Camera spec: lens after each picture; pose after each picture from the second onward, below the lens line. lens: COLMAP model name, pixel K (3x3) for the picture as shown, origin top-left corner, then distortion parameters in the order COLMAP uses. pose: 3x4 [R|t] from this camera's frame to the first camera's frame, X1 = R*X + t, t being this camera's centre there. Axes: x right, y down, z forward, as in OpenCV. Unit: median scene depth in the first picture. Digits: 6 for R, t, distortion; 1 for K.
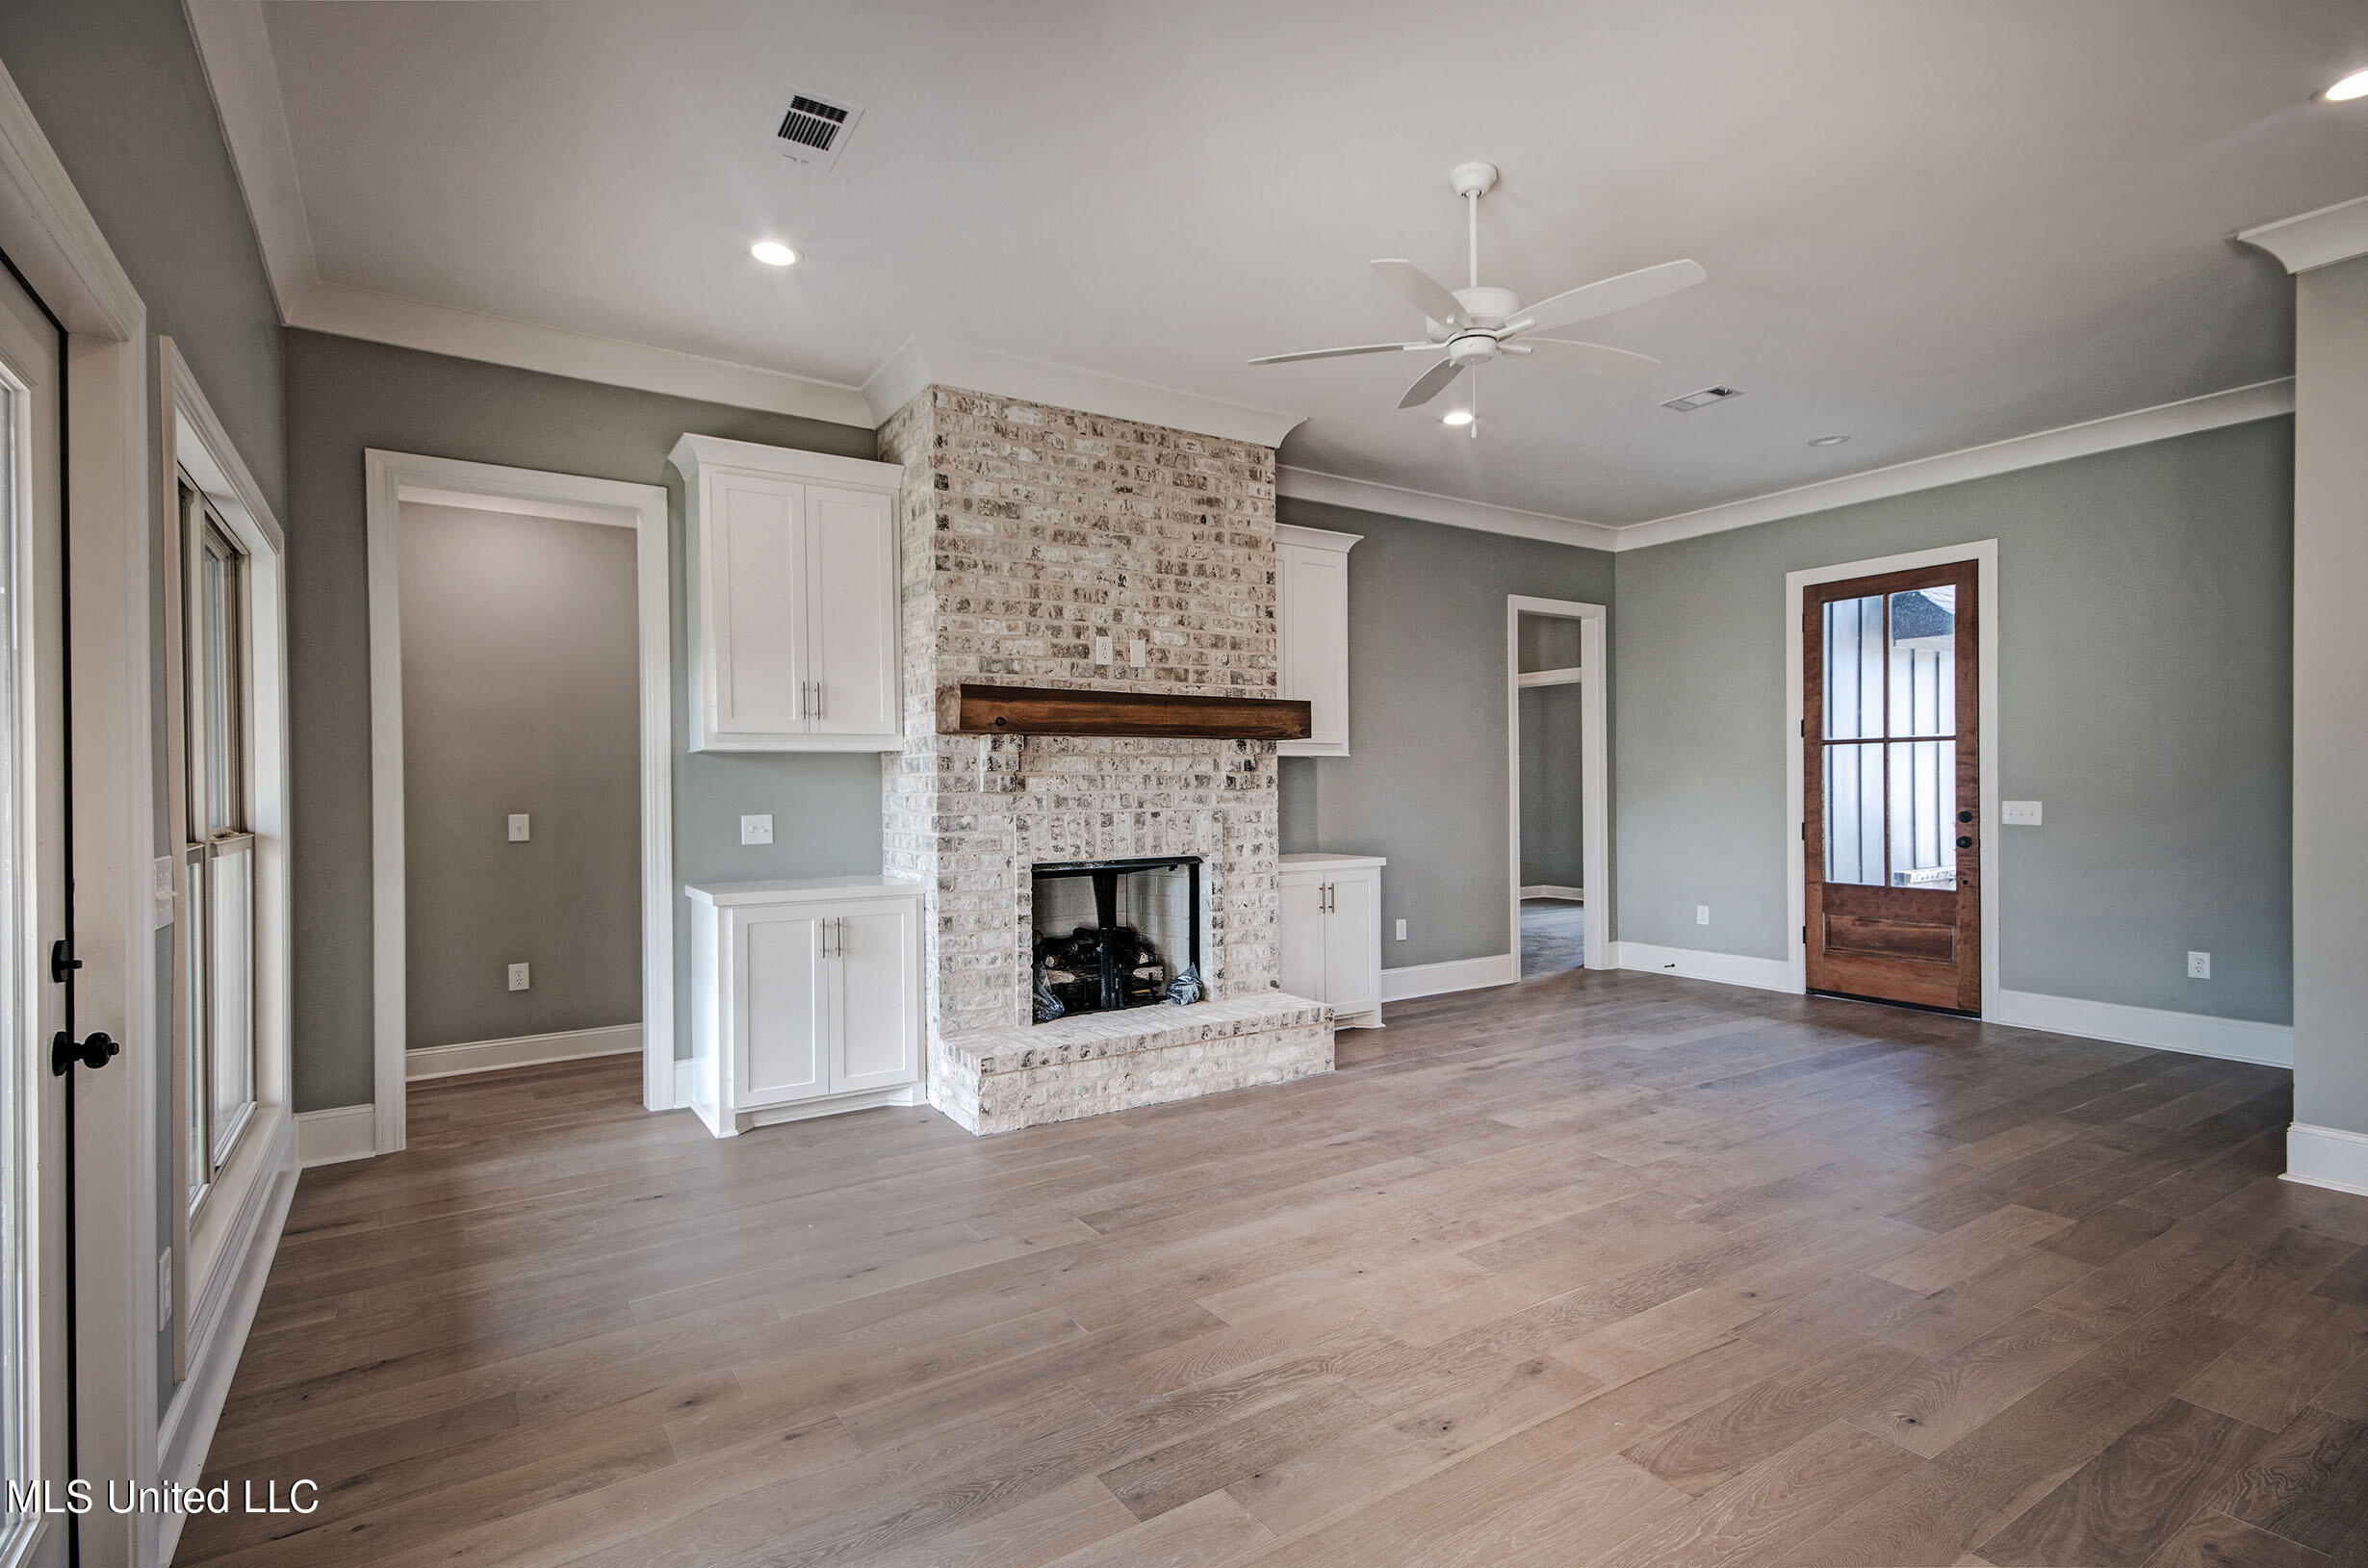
lens RADIAL K [[1149.0, 0, 1184.0], [0, 1149.0, 784.0], [0, 0, 1]] dist [0.036009, -0.000194]
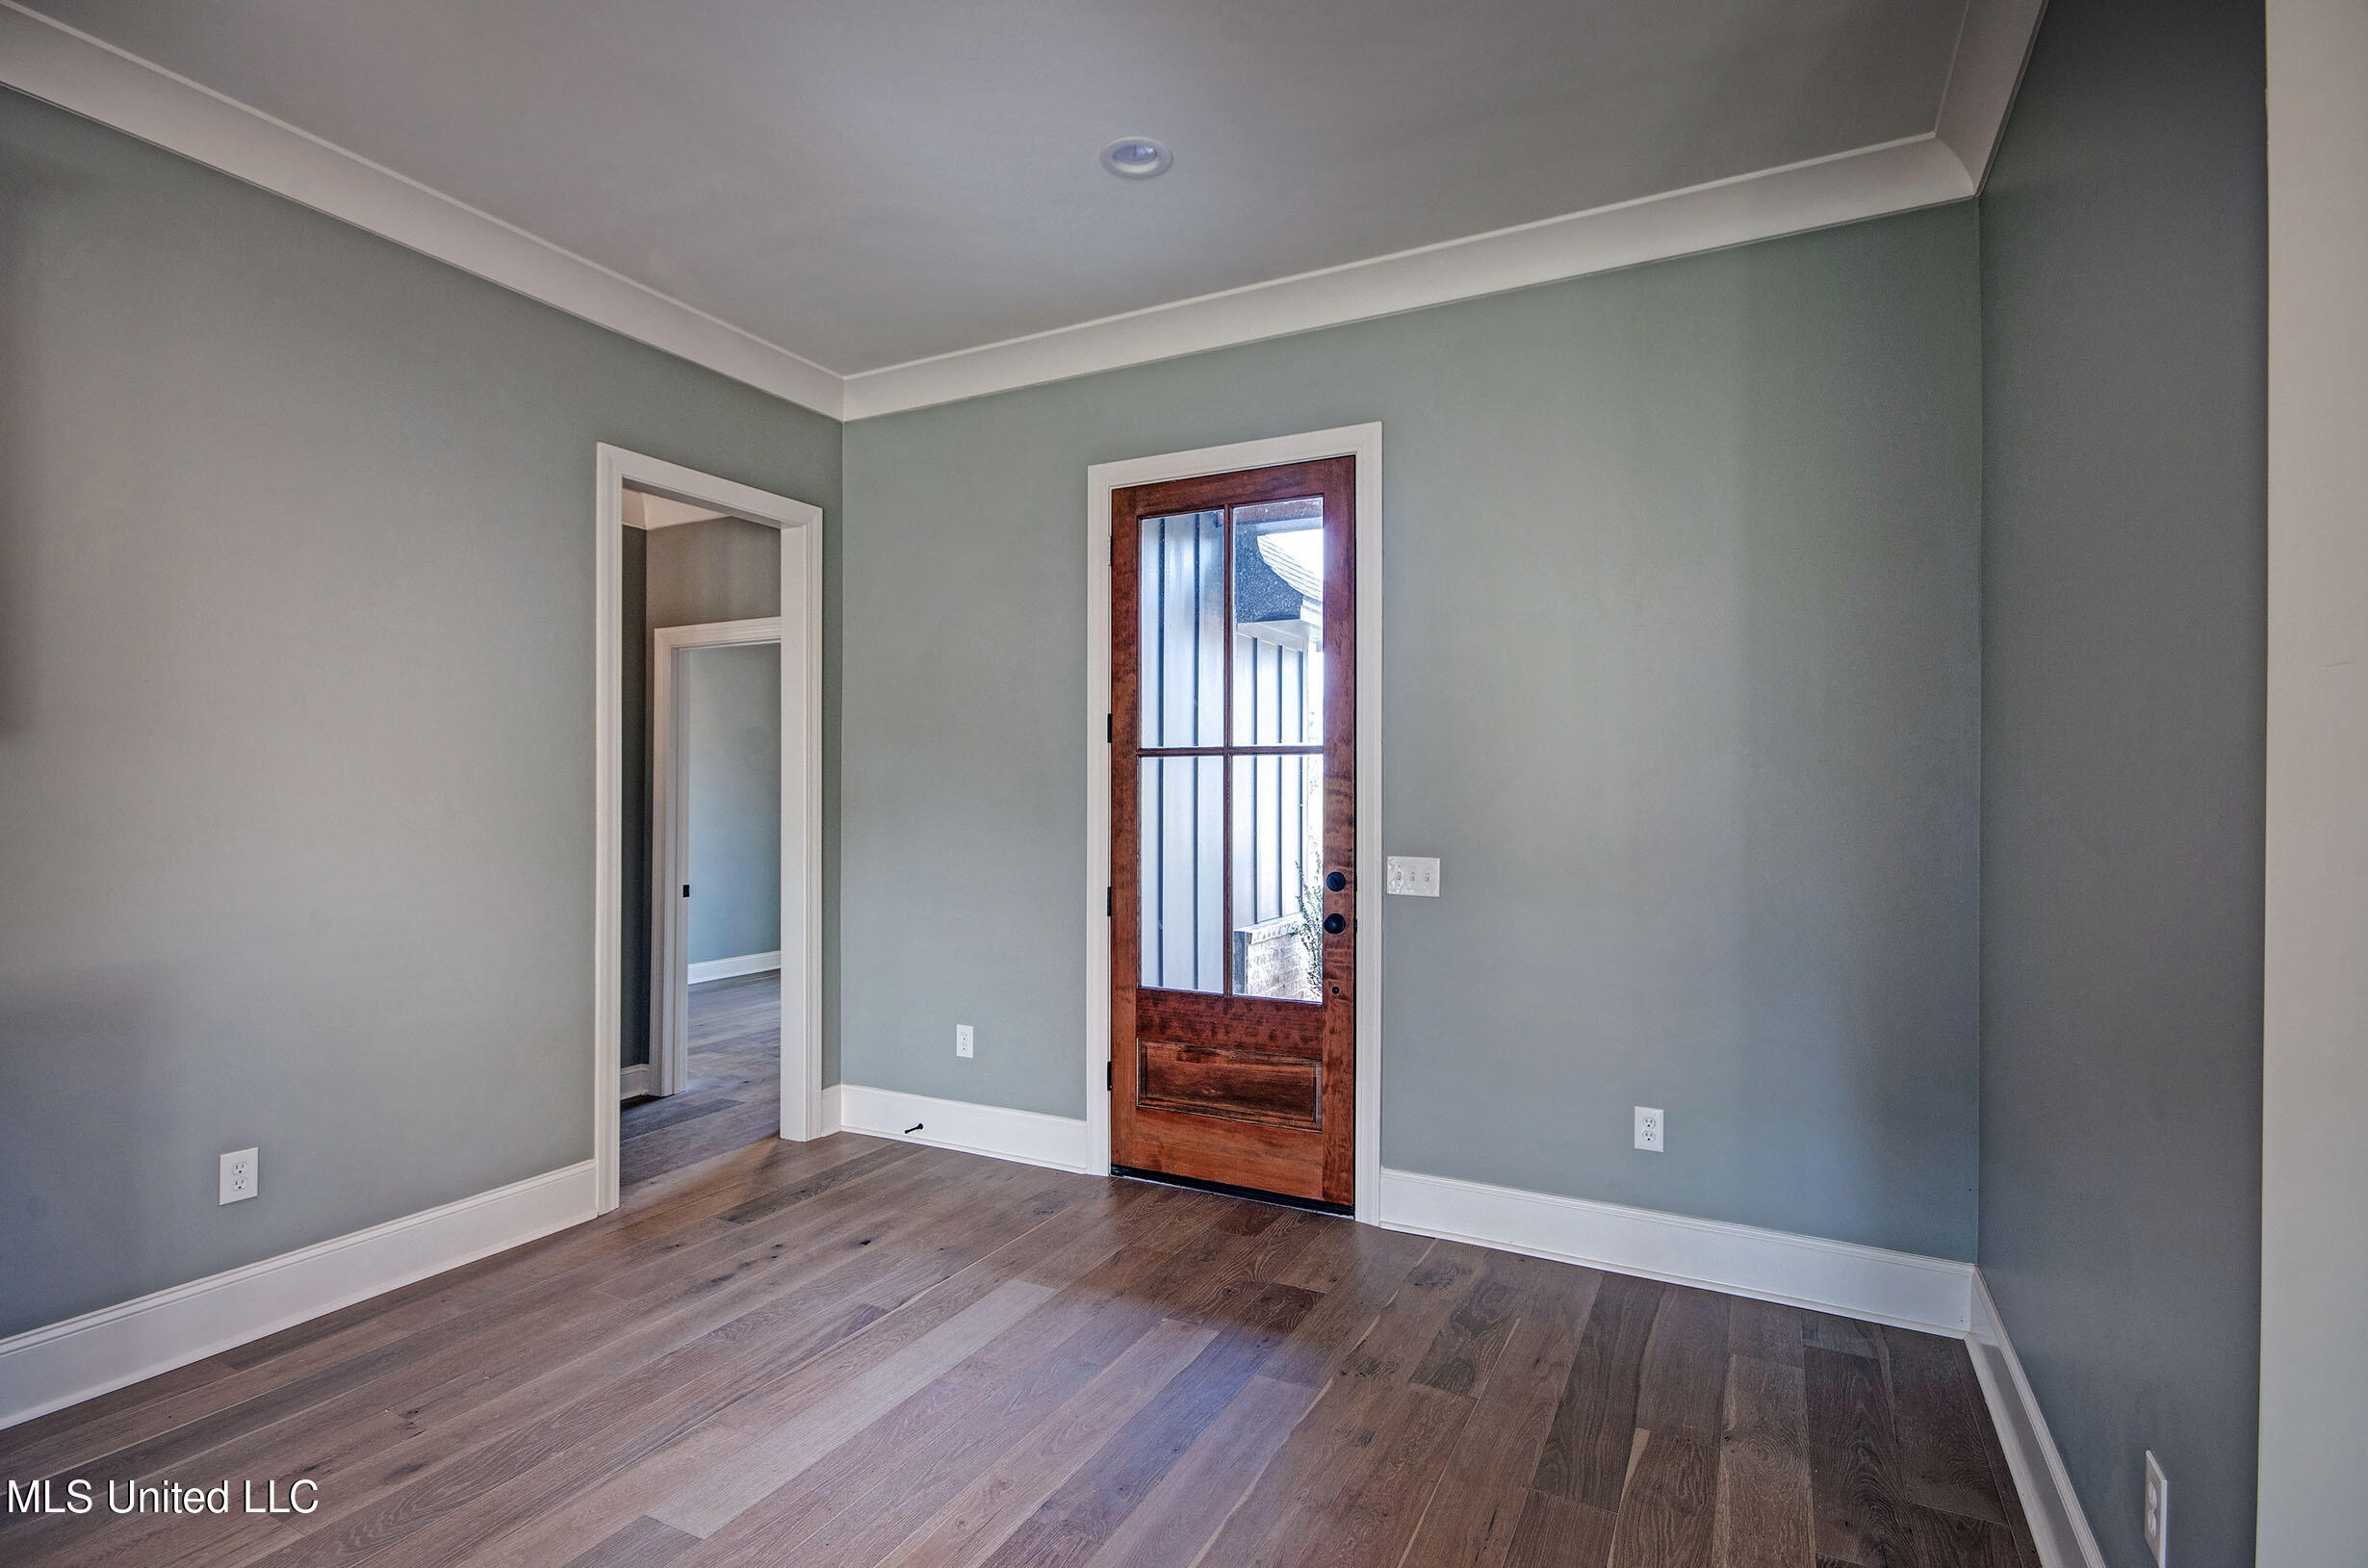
lens RADIAL K [[1135.9, 0, 1184.0], [0, 1135.9, 784.0], [0, 0, 1]] dist [0.005837, 0.000795]
pose [[0.875661, 0.007720, 0.482865, 0.325908], [-0.007035, 0.999970, -0.003229, -0.020092], [-0.482875, -0.000570, 0.875689, 0.539488]]
